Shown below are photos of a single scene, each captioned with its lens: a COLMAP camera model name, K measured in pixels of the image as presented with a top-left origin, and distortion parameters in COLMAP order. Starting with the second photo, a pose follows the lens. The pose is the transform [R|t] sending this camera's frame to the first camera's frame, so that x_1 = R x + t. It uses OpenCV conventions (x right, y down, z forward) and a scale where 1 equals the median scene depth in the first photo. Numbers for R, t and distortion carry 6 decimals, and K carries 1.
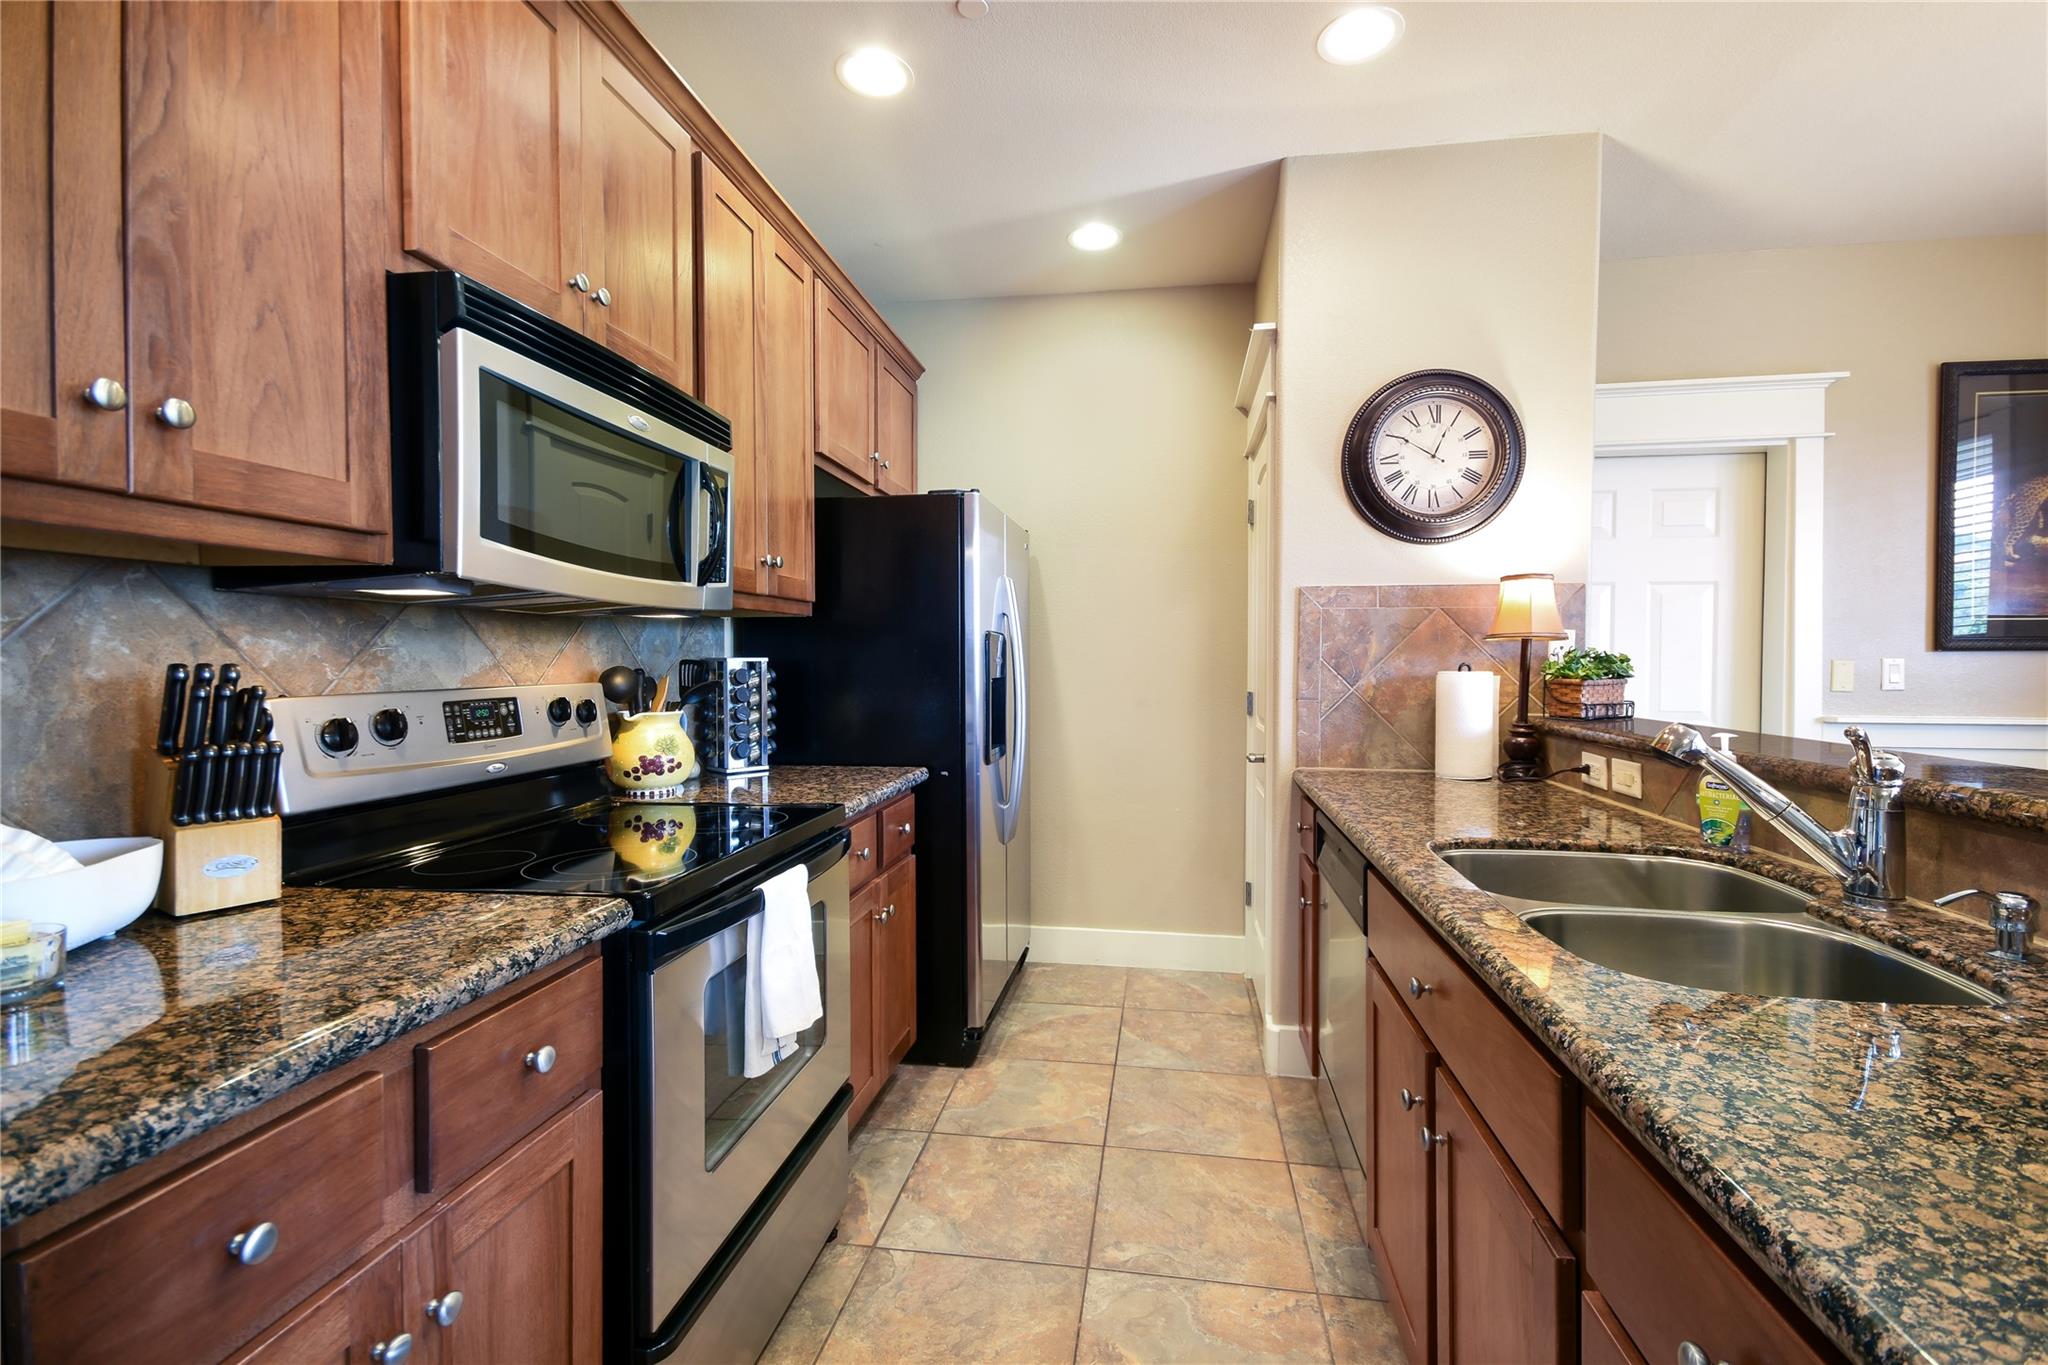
lens RADIAL K [[893.6, 0, 1046.6], [0, 893.6, 685.1], [0, 0, 1]] dist [0.017071, -0.000129]
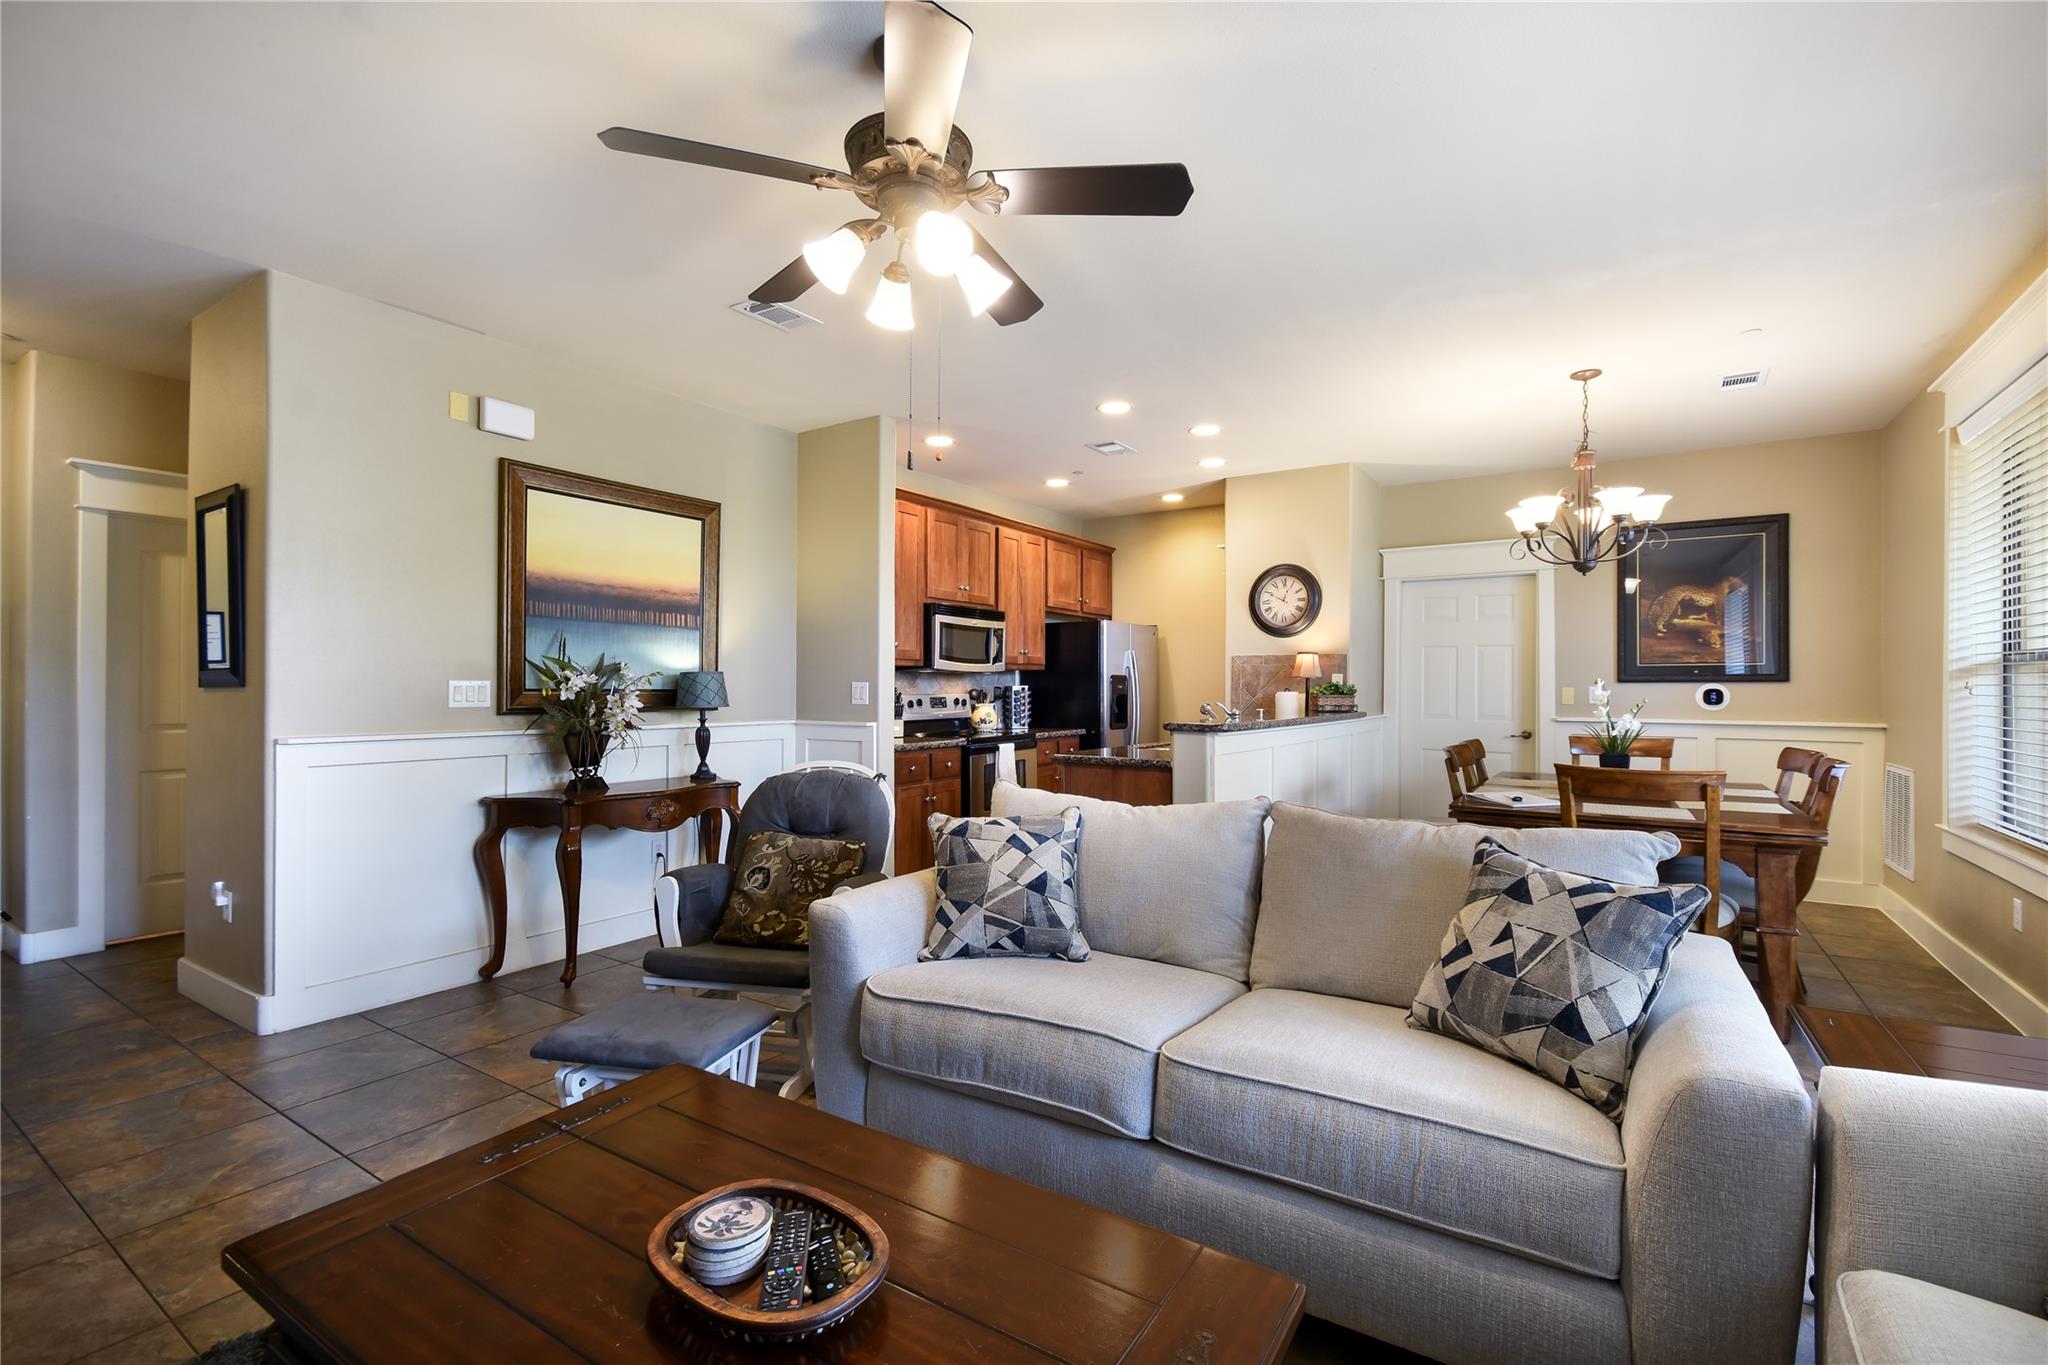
lens RADIAL K [[909.4, 0, 1031.8], [0, 909.4, 674.9], [0, 0, 1]] dist [0.028525, 0.000197]
pose [[0.902112, -0.004223, -0.431482, 0.870974], [-0.012530, 0.999274, -0.035976, 0.034276], [0.431321, 0.037861, 0.901404, -1.441544]]
